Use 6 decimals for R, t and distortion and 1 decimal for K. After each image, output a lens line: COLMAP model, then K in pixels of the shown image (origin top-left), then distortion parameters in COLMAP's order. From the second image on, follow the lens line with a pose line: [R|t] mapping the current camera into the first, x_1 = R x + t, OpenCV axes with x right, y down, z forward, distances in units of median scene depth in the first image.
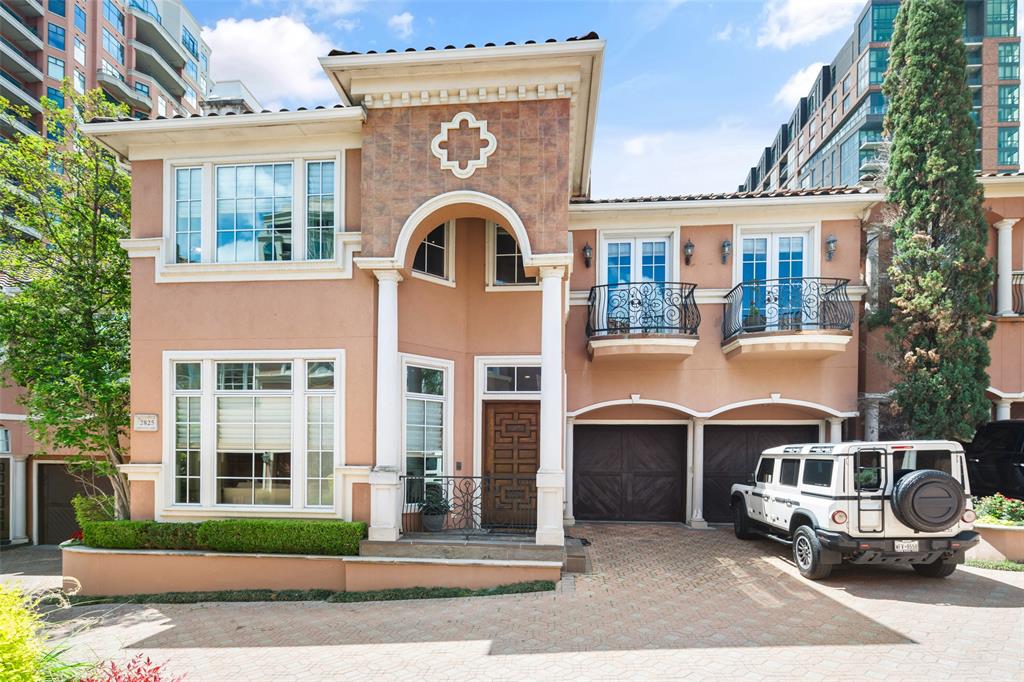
lens RADIAL K [[501.5, 0, 511.0], [0, 501.5, 324.4], [0, 0, 1]] dist [0.000855, 0.000037]
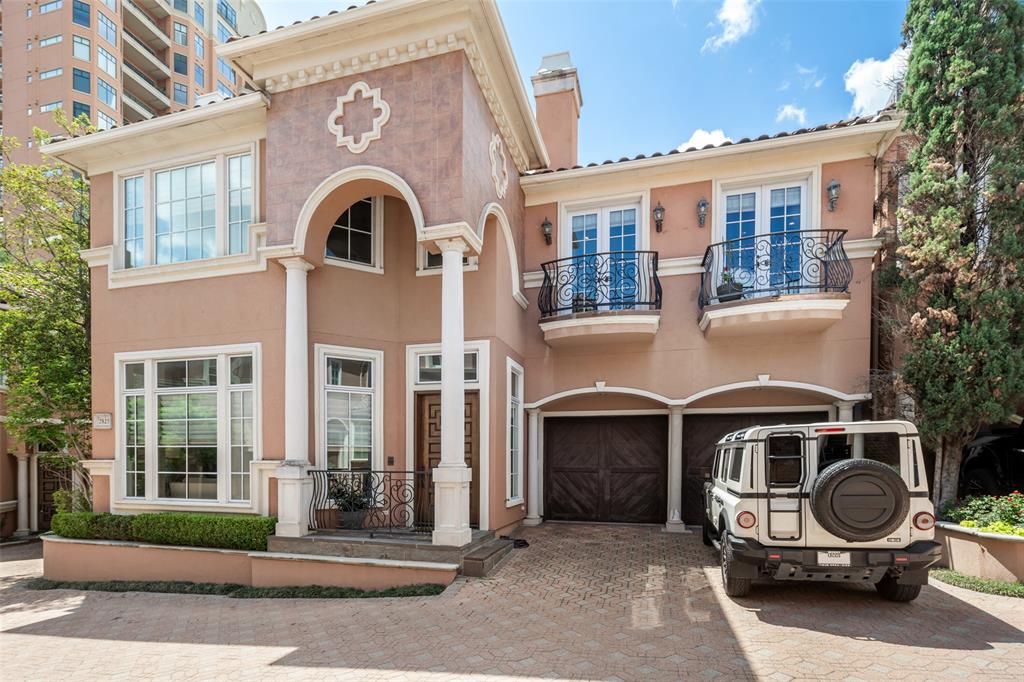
lens RADIAL K [[498.8, 0, 512.4], [0, 498.8, 338.5], [0, 0, 1]] dist [0.000023, 0.000517]
pose [[0.982409, -0.048220, -0.180410, 0.322741], [0.052173, 0.998490, 0.017223, 0.049218], [0.179307, -0.026333, 0.983441, 0.125076]]
